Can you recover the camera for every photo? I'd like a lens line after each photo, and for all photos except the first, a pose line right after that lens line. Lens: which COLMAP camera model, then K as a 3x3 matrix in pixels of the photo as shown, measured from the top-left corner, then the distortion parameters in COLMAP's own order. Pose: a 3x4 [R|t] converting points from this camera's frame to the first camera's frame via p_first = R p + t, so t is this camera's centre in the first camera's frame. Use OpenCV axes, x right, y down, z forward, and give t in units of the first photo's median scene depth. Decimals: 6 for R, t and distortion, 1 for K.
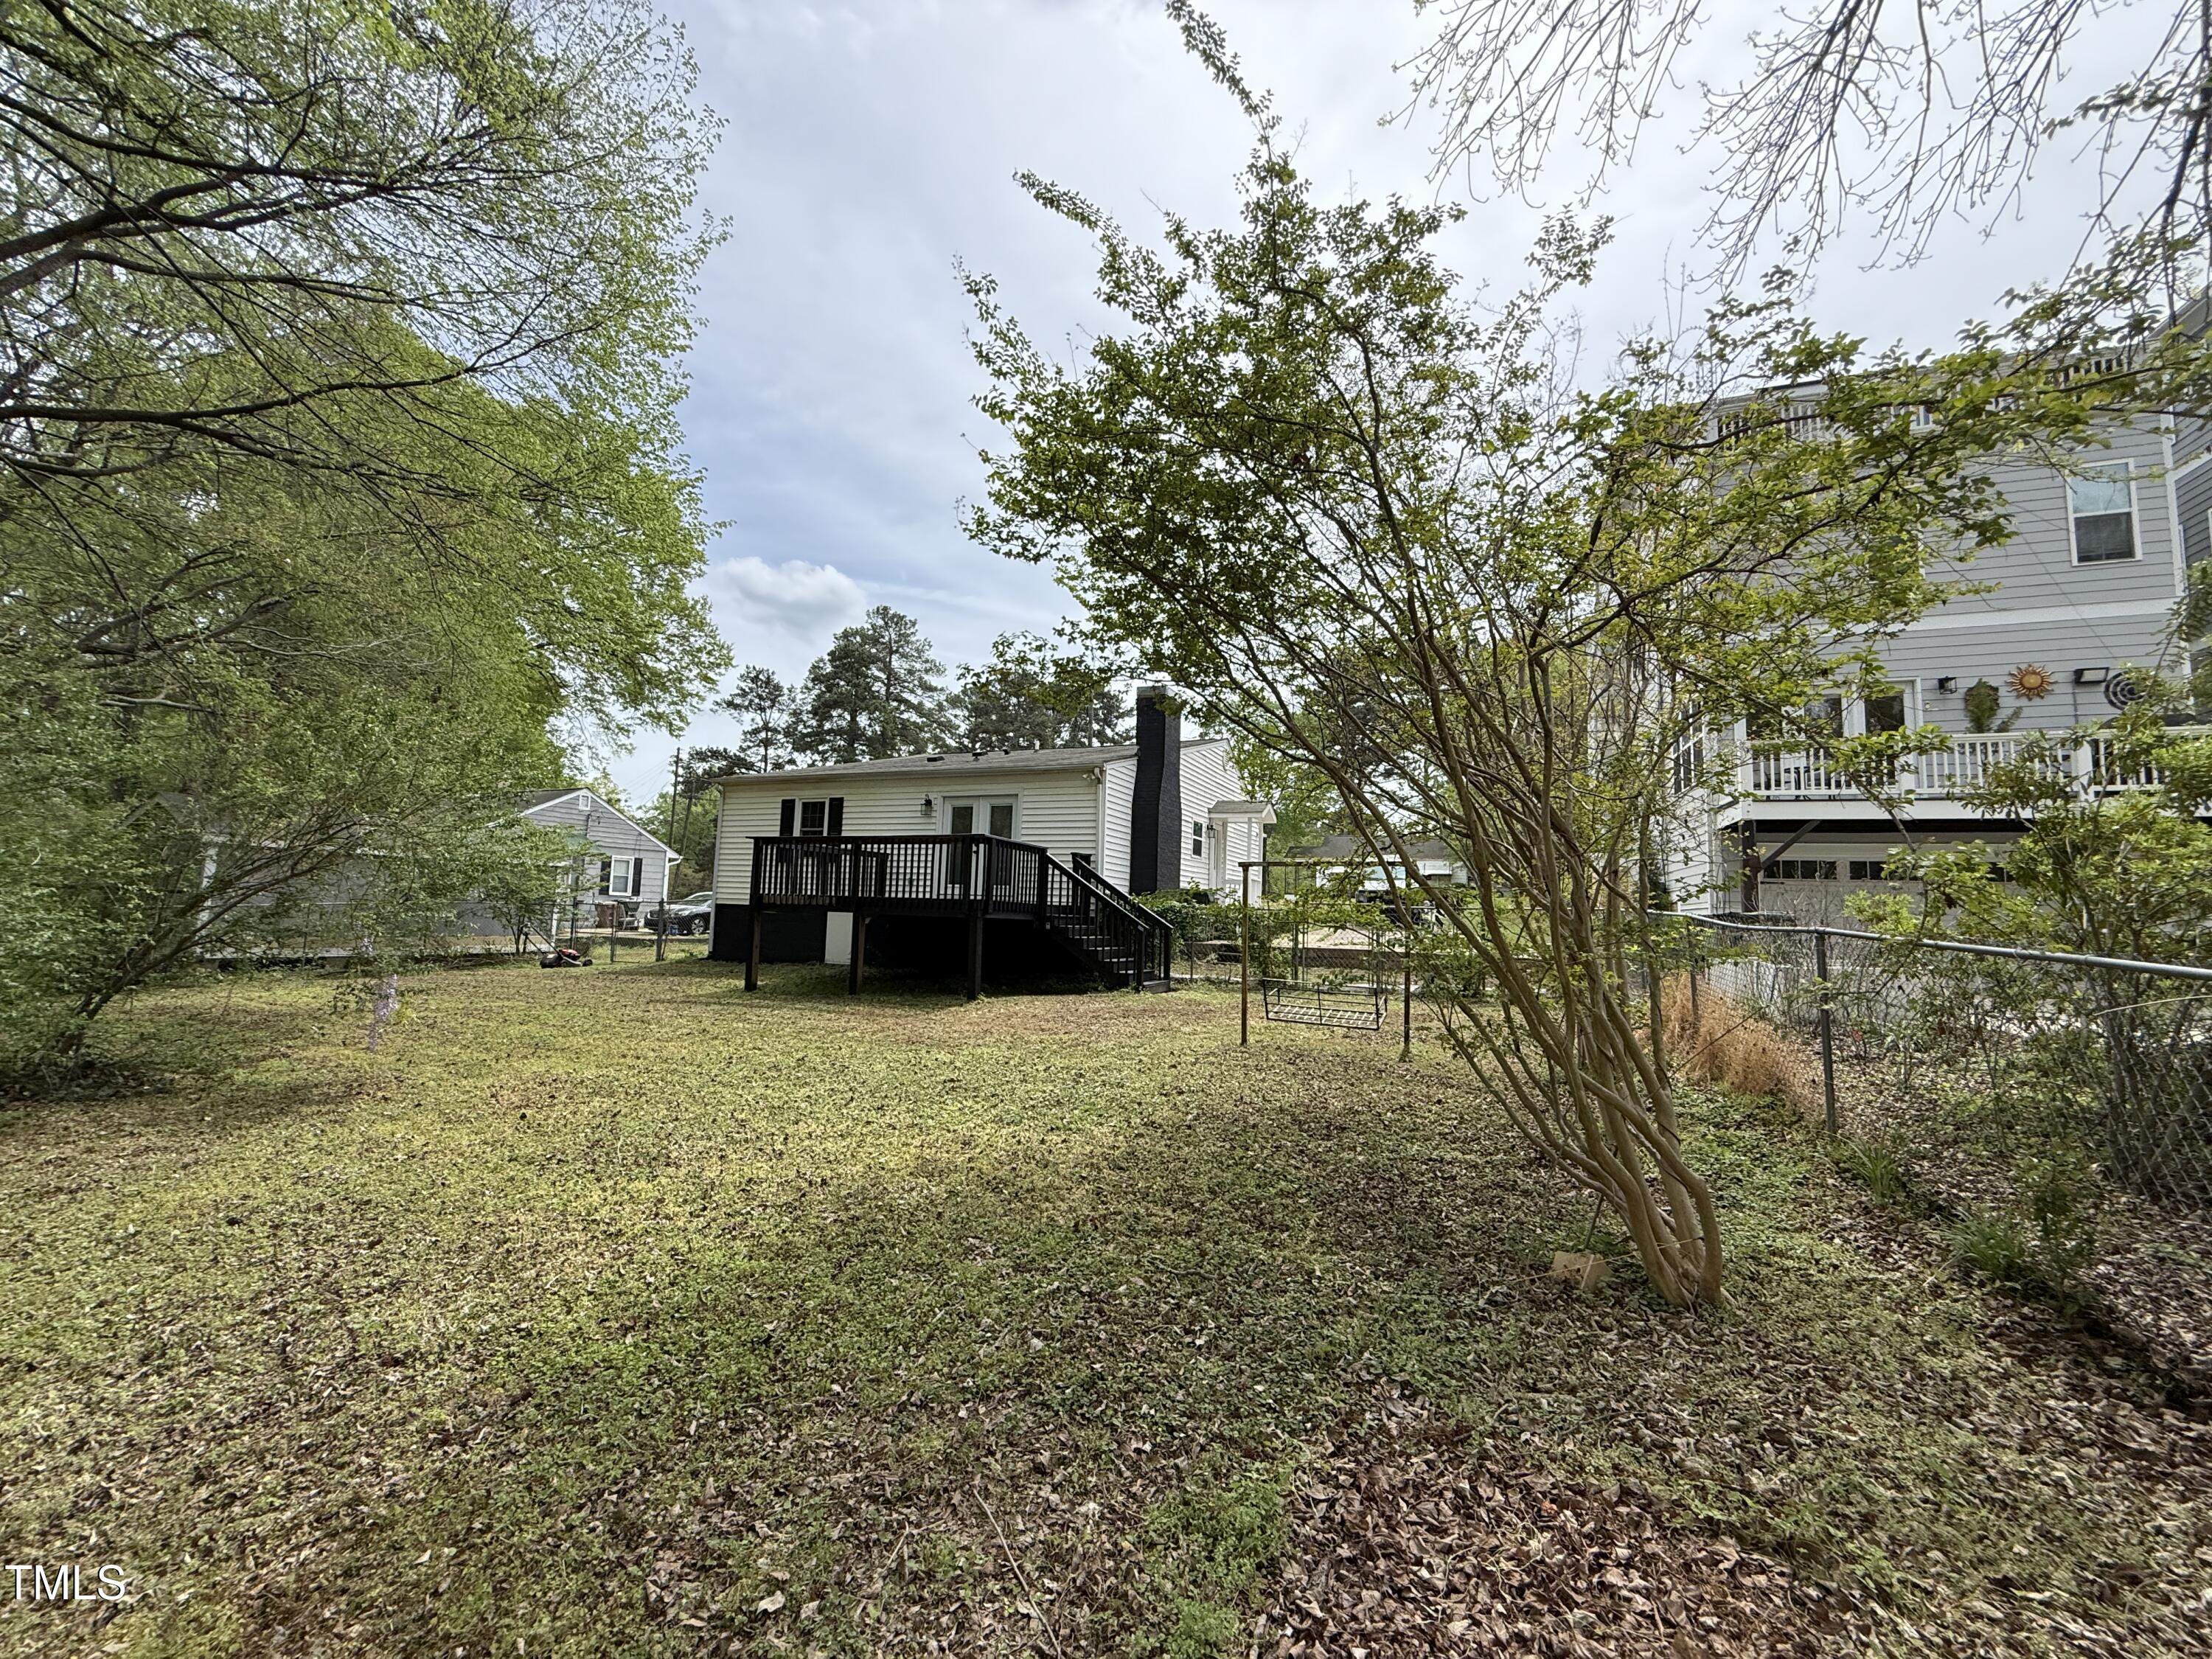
lens RADIAL K [[880.9, 0, 1099.8], [0, 880.9, 830.9], [0, 0, 1]] dist [0.000530, -0.000053]
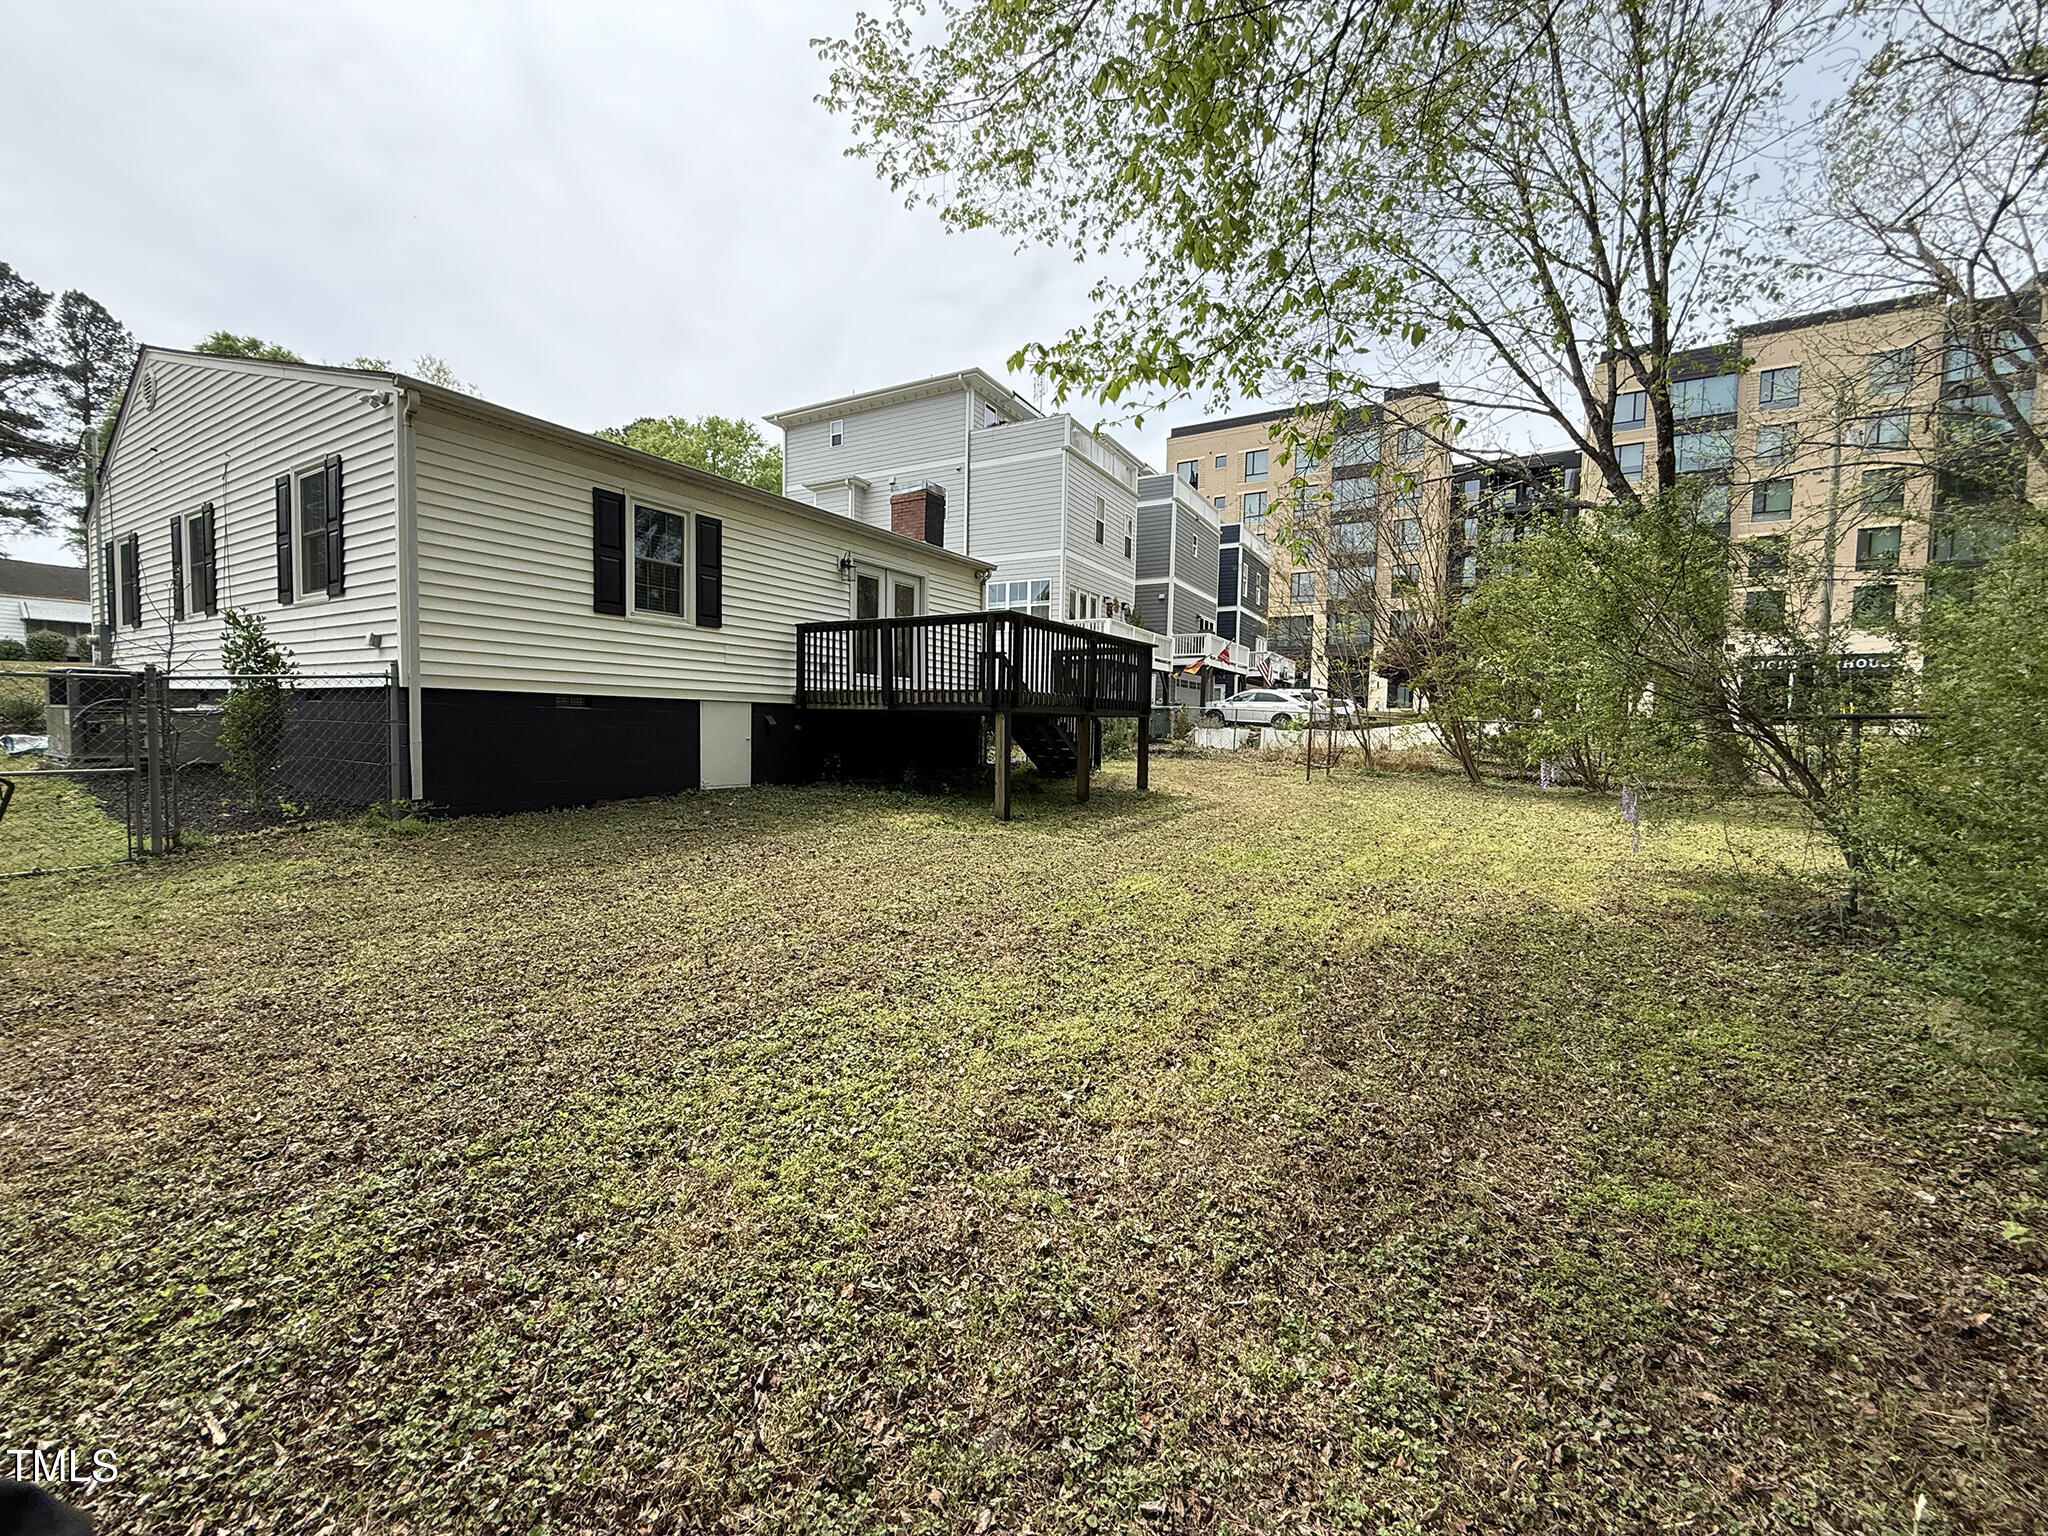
lens RADIAL K [[815.6, 0, 1018.3], [0, 815.6, 769.3], [0, 0, 1]] dist [0.000530, -0.000053]
pose [[0.136722, -0.089050, 0.986599, -0.167498], [-0.113086, 0.988037, 0.104851, 0.009965], [-0.984134, -0.125905, 0.125016, 0.139396]]
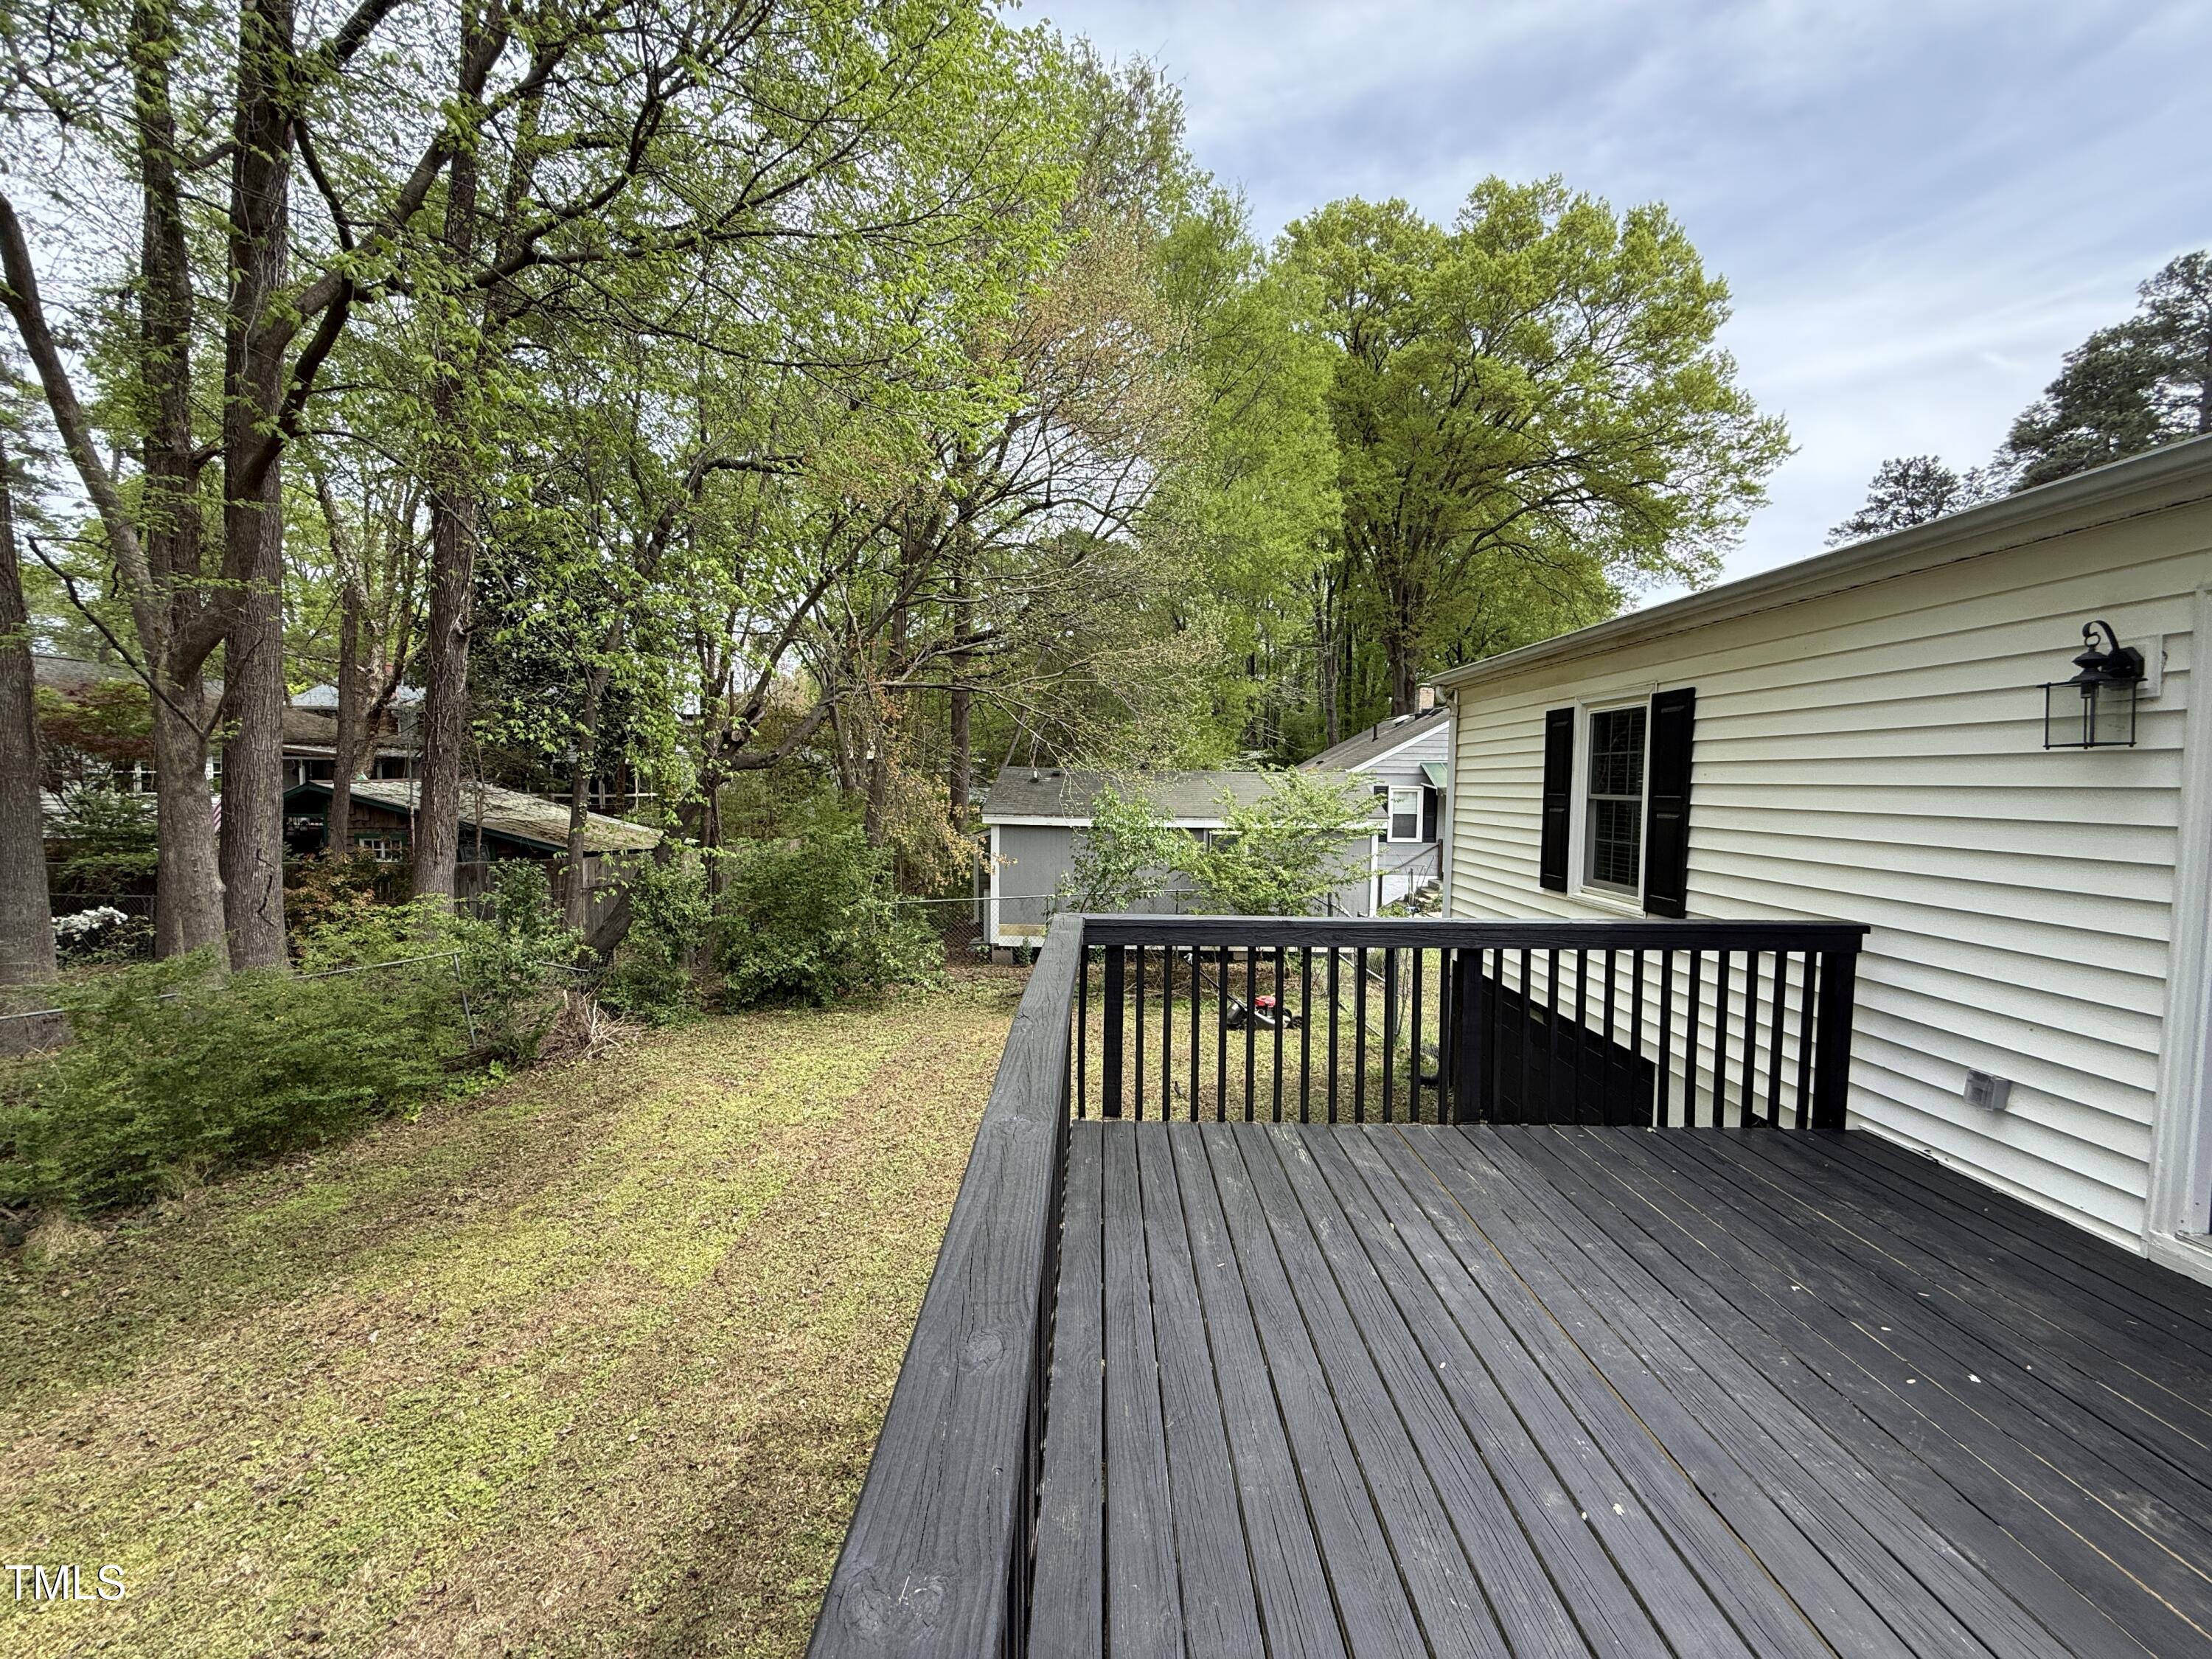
lens RADIAL K [[865.8, 0, 1099.2], [0, 865.8, 835.1], [0, 0, 1]] dist [0.000446, -0.000123]
pose [[0.410079, 0.028851, -0.911594, -0.027537], [0.093812, 0.992864, 0.073624, -0.005568], [0.907212, -0.115710, 0.404446, 0.140986]]
